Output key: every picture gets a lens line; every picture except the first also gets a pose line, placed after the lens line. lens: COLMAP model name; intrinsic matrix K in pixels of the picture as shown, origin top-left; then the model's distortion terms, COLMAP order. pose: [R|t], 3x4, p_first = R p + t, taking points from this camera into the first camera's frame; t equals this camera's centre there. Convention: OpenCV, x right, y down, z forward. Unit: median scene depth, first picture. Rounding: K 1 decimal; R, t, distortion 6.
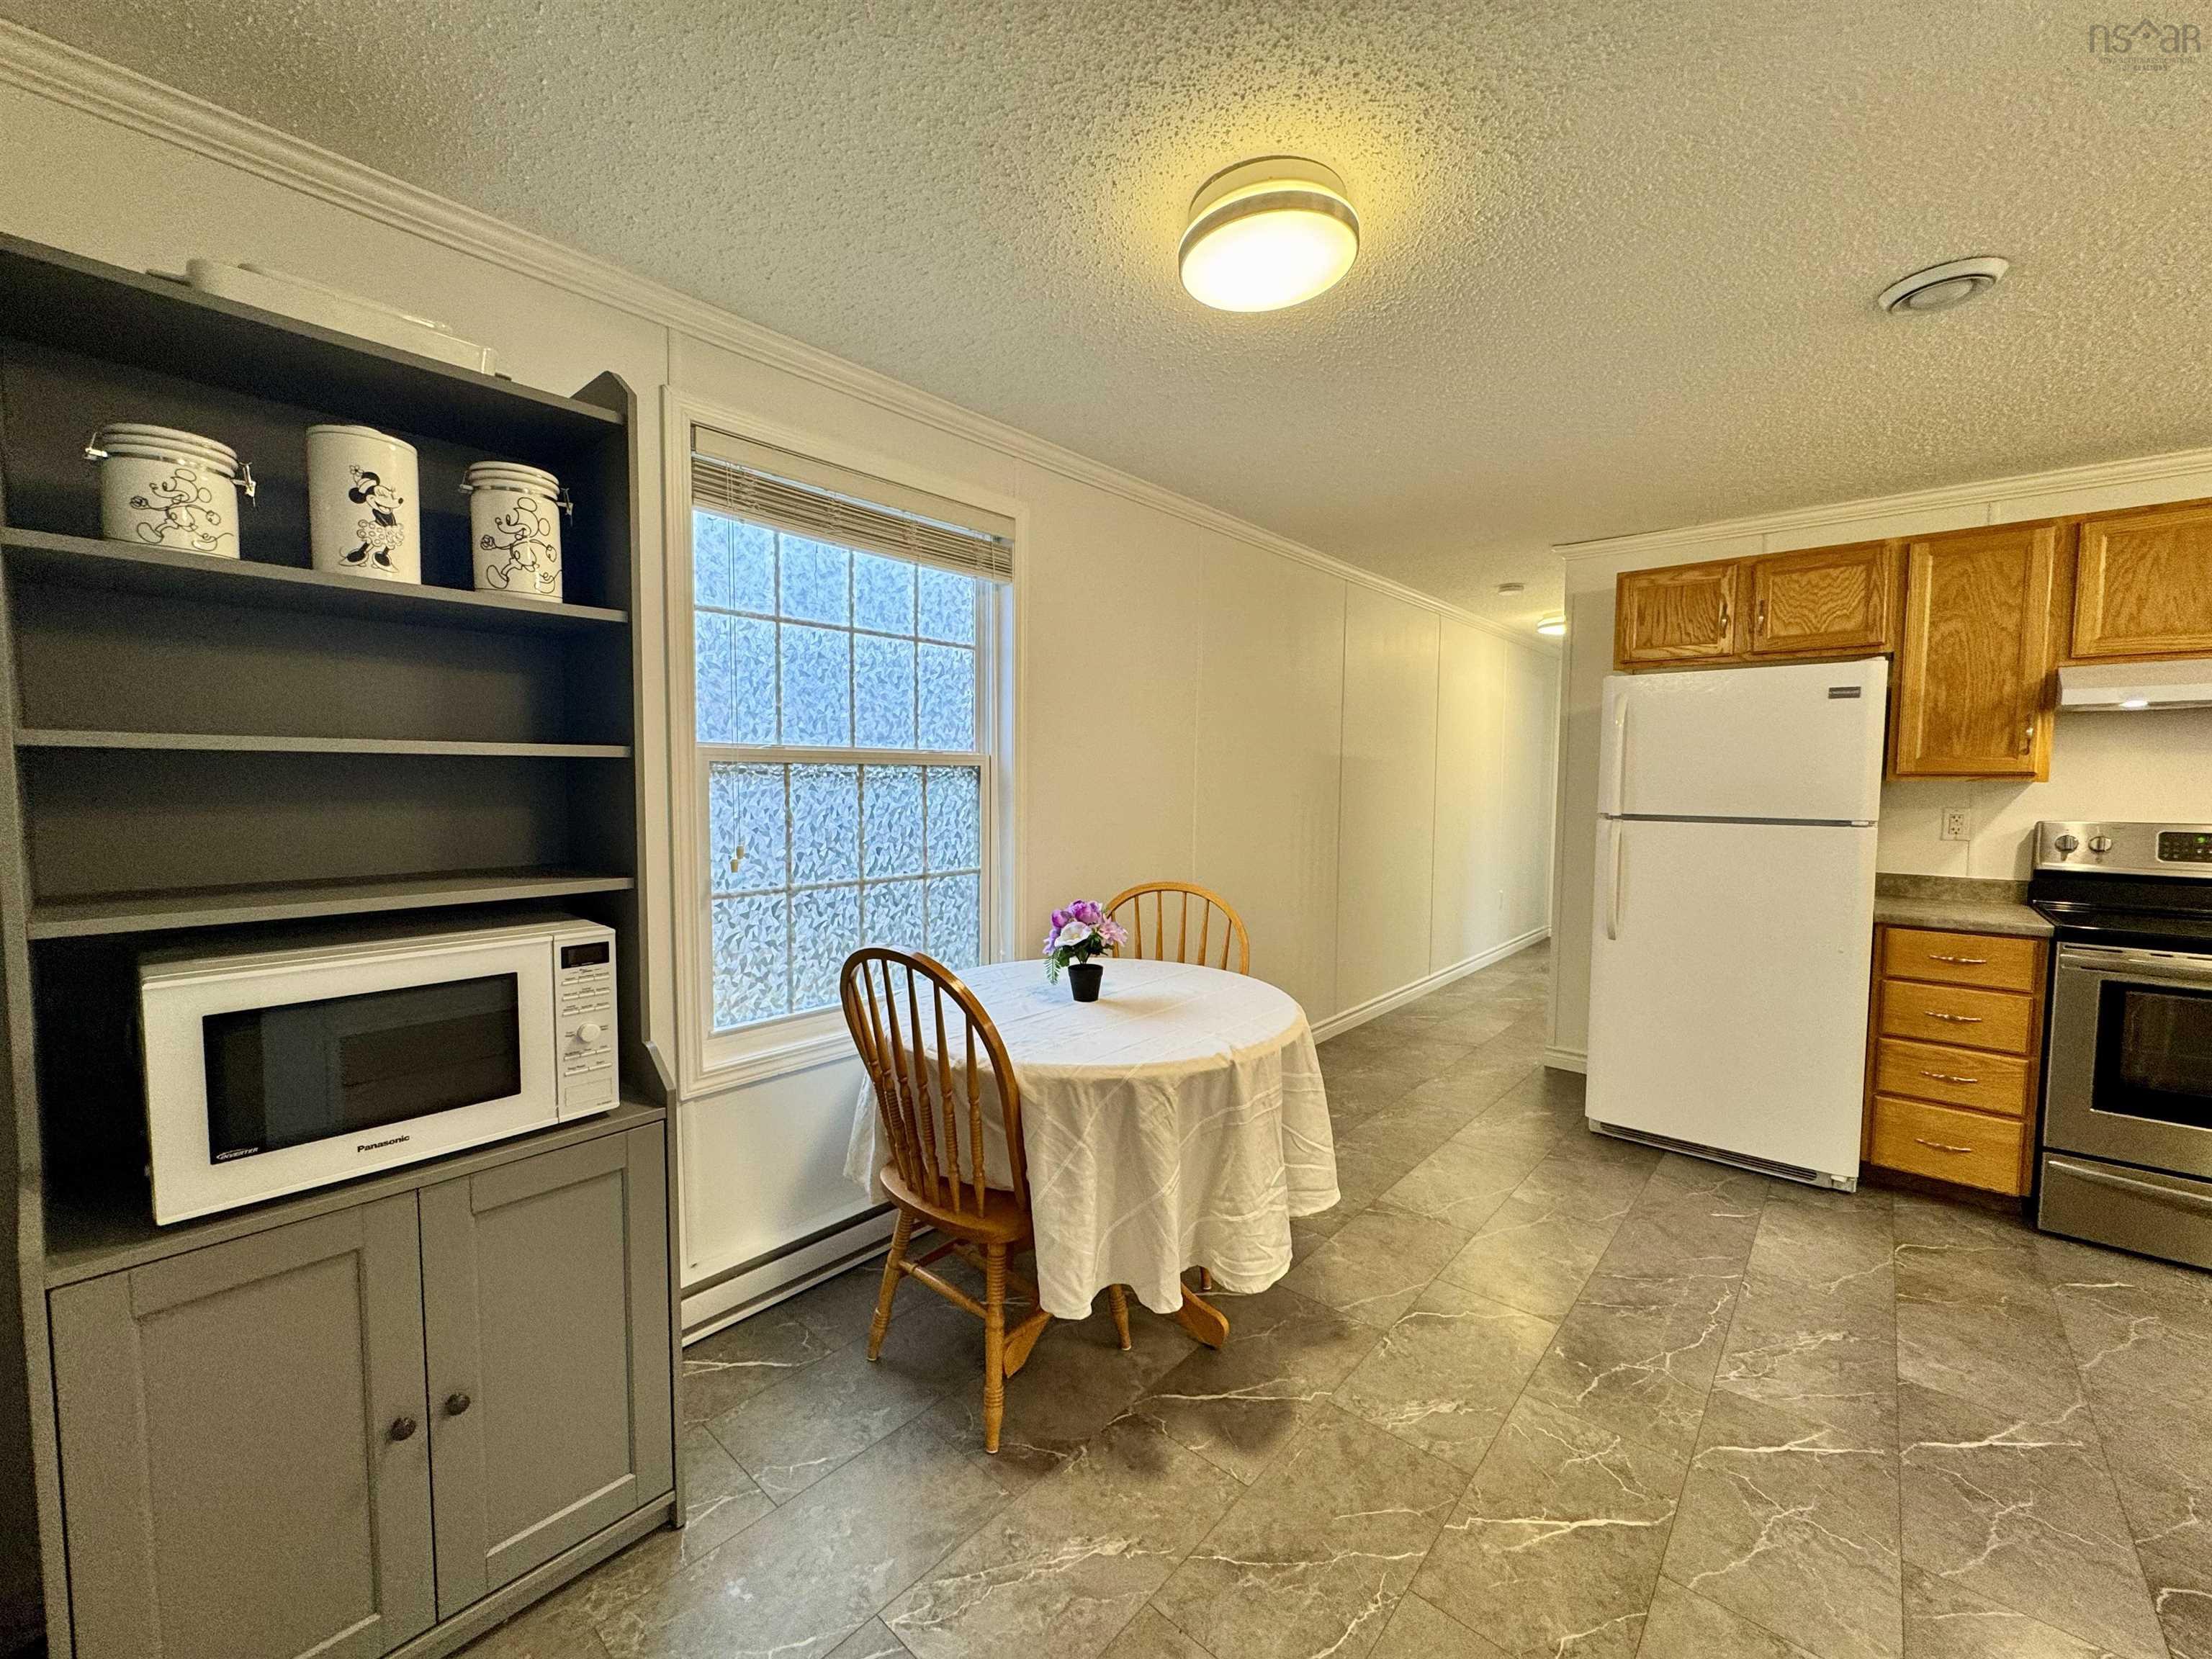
lens RADIAL K [[879.9, 0, 1103.8], [0, 879.9, 828.7], [0, 0, 1]] dist [-0.006011, 0.000409]
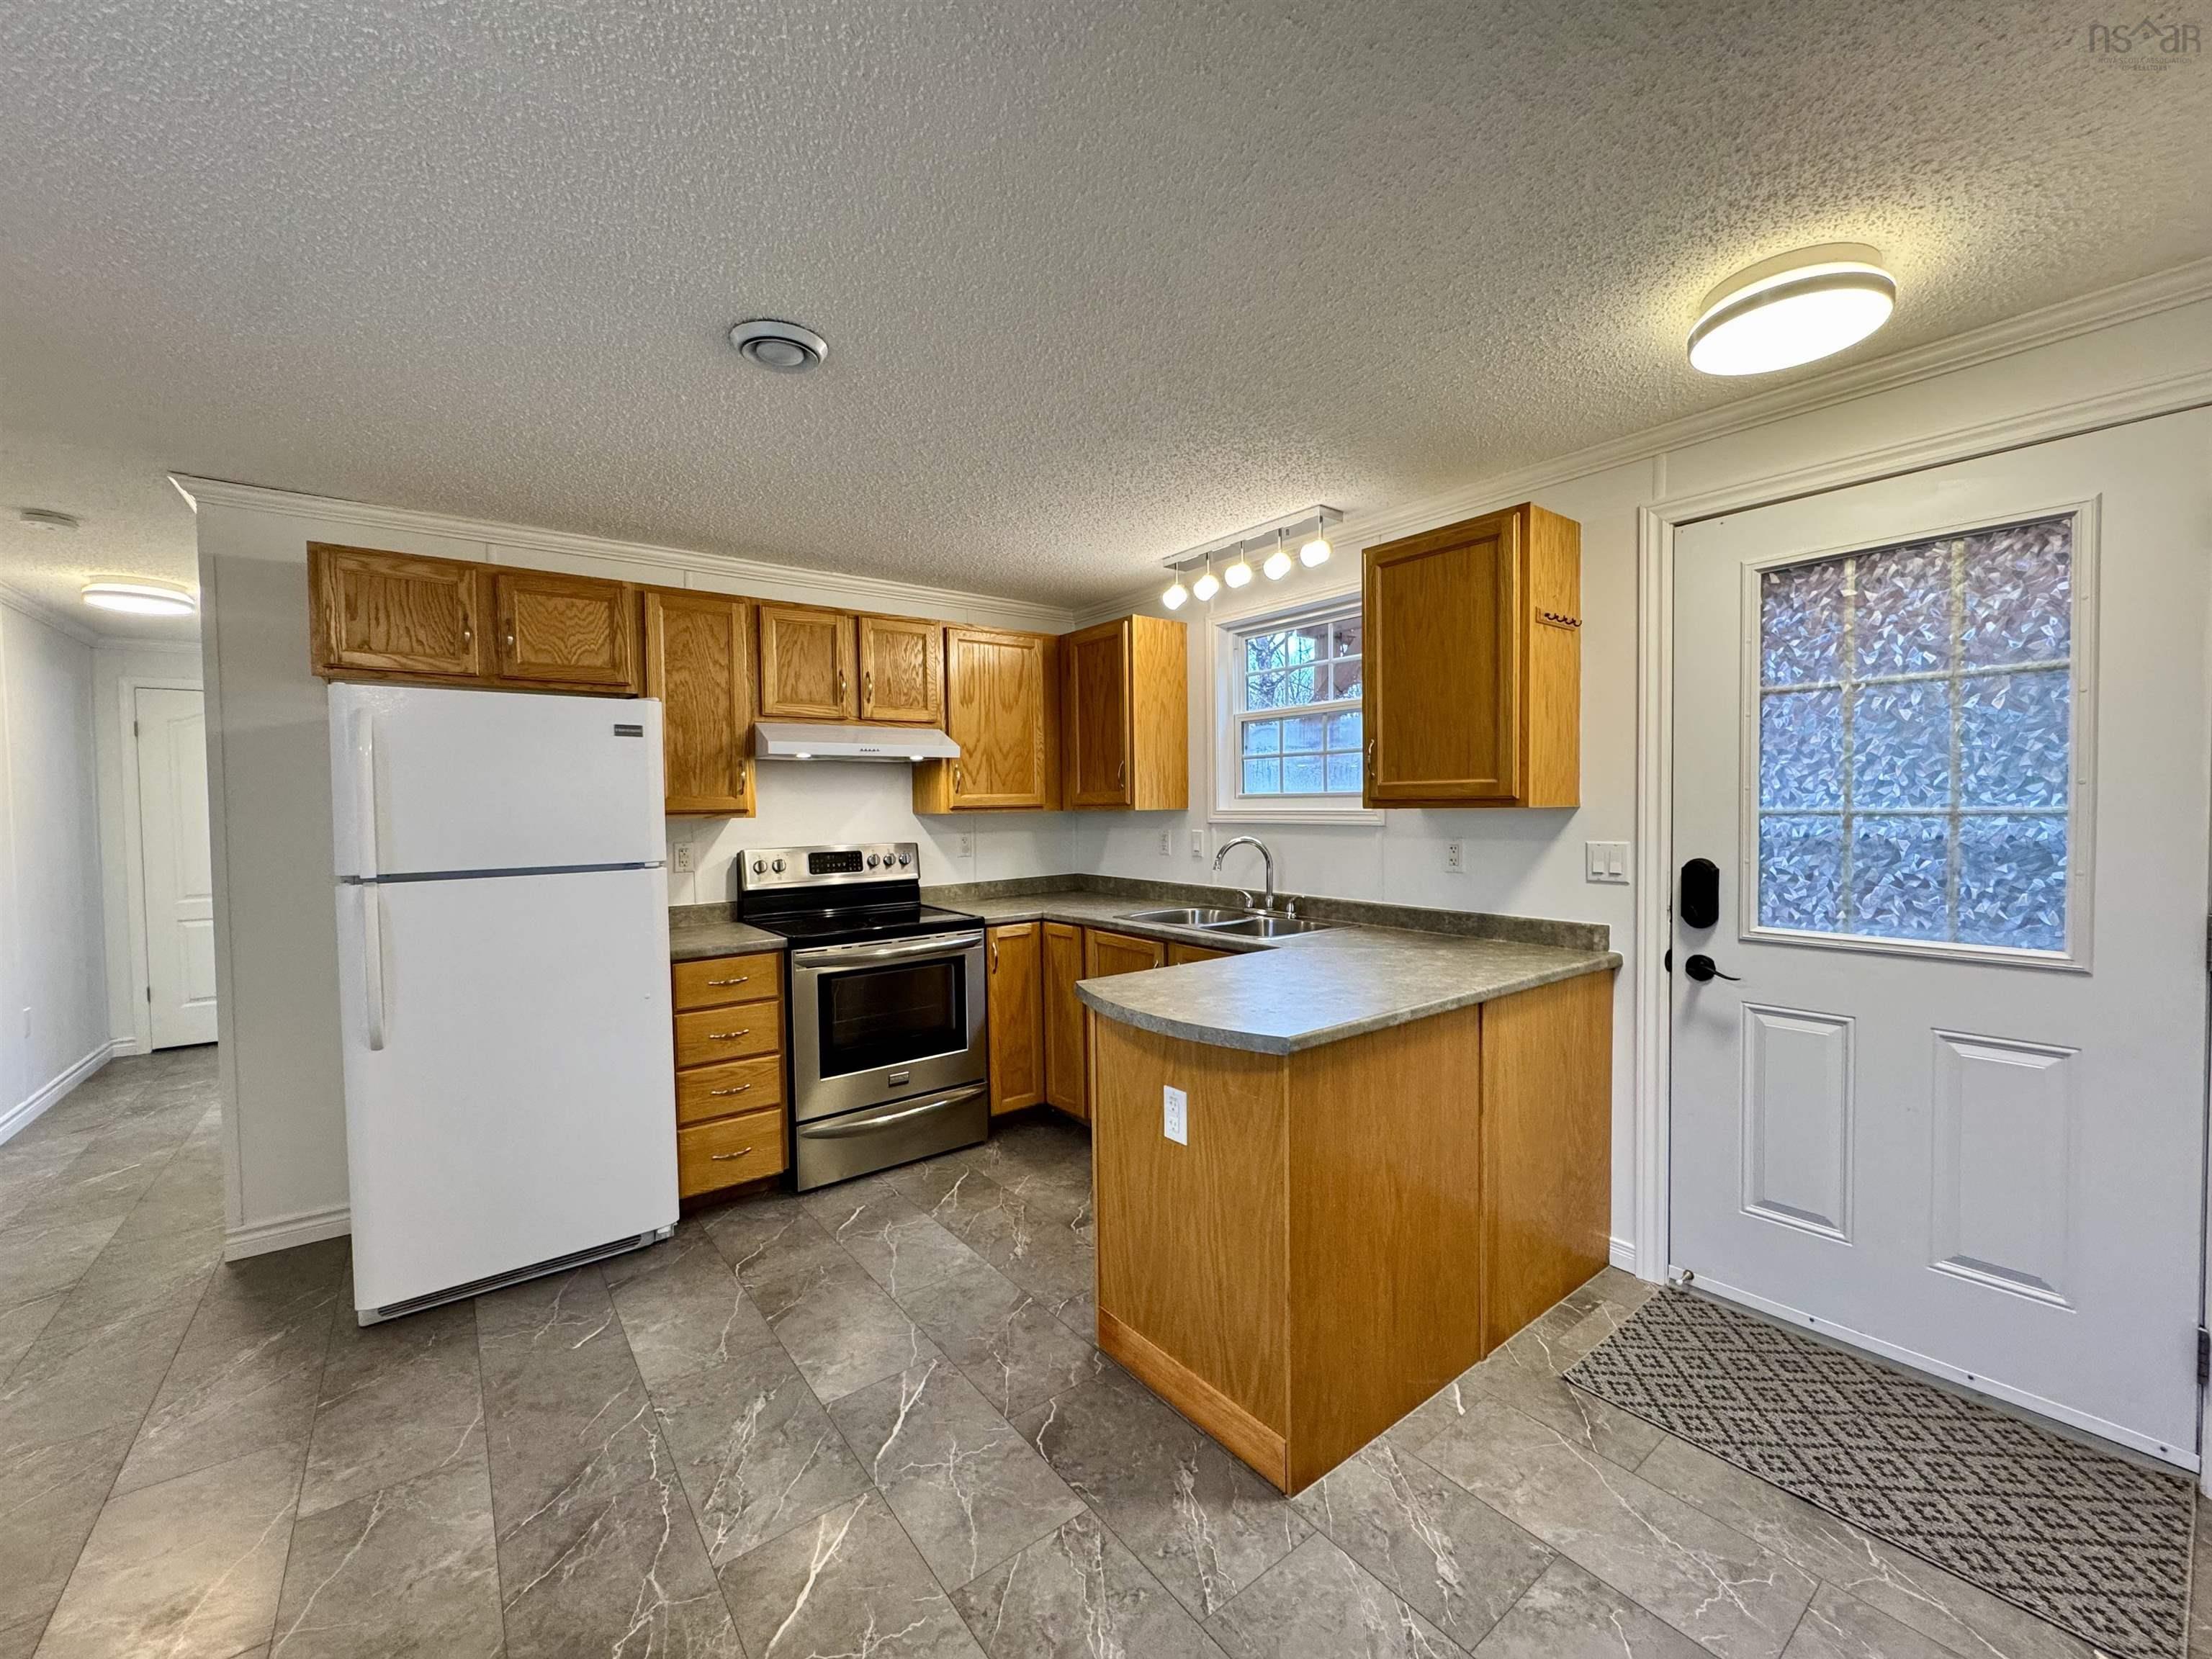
lens RADIAL K [[879.9, 0, 1103.8], [0, 879.9, 828.7], [0, 0, 1]] dist [-0.006011, 0.000409]
pose [[0.189142, -0.036662, 0.981265, -0.006536], [0.075667, 0.996876, 0.022660, -0.029306], [-0.979030, 0.069964, 0.191325, 0.306100]]
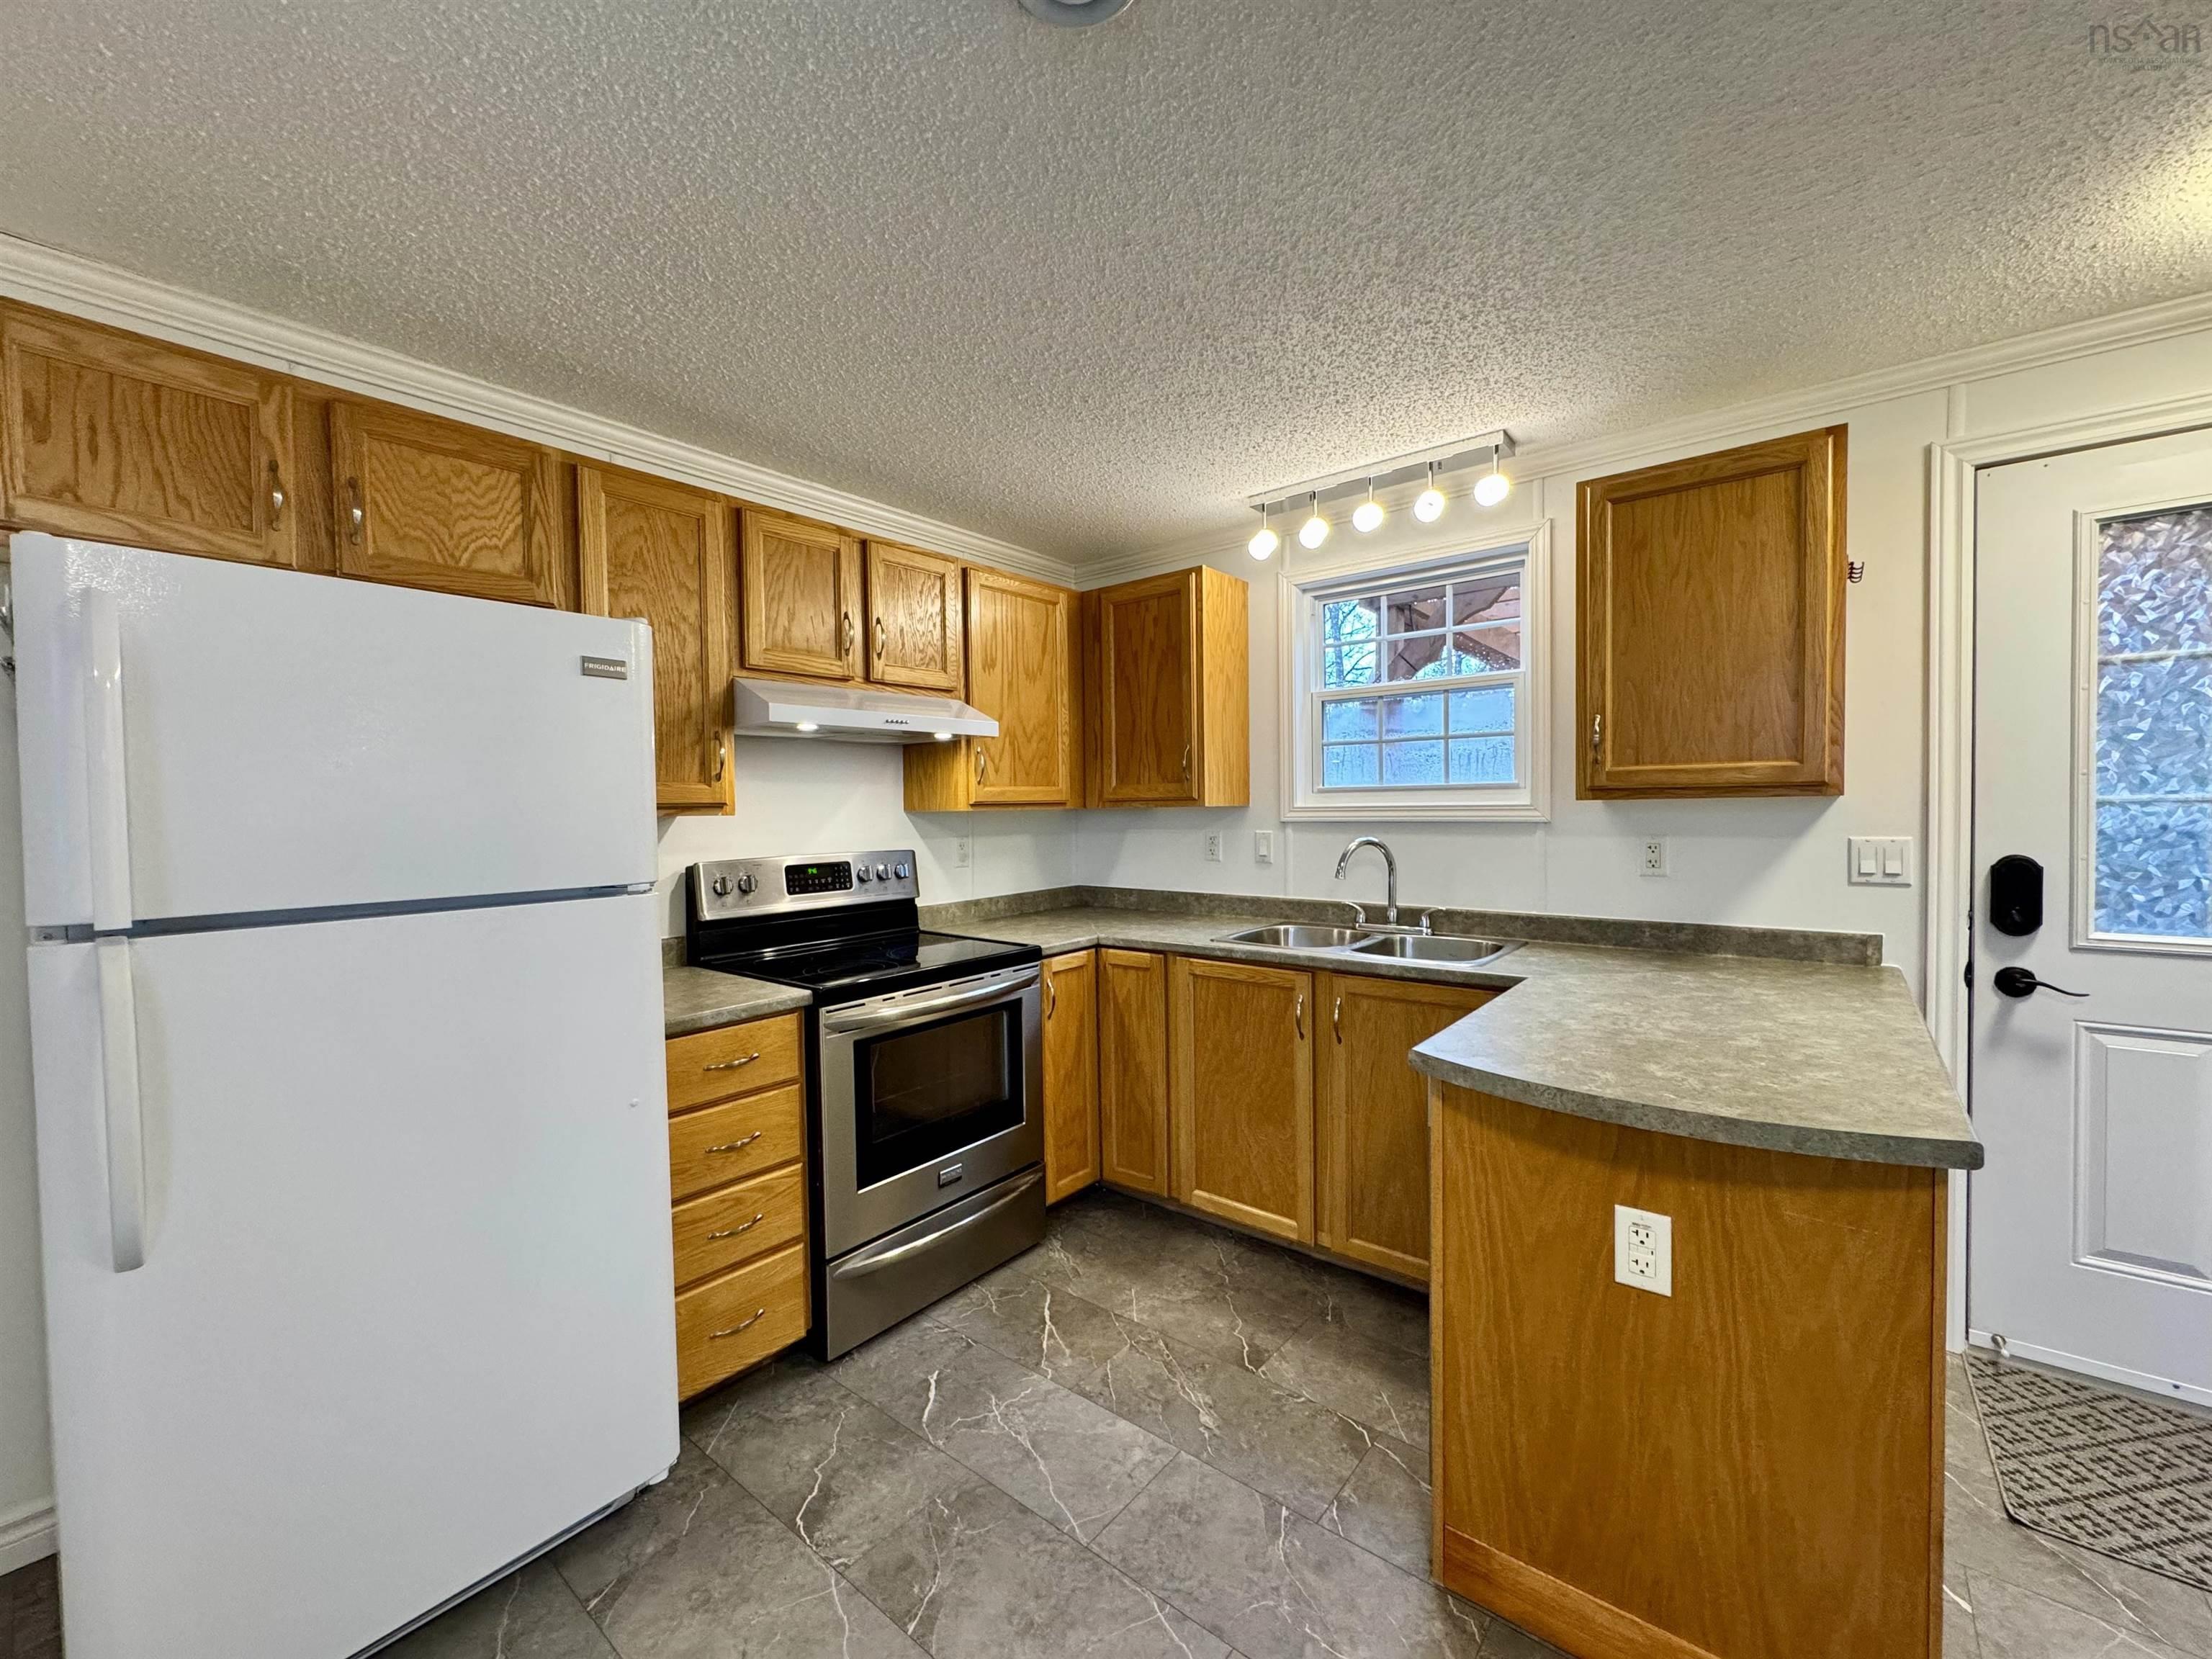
lens RADIAL K [[879.9, 0, 1103.8], [0, 879.9, 828.7], [0, 0, 1]] dist [-0.006011, 0.000409]
pose [[-0.041581, -0.029178, 0.998709, 0.239142], [0.076238, 0.996567, 0.032290, -0.040686], [-0.996222, 0.077483, -0.039214, 0.686300]]
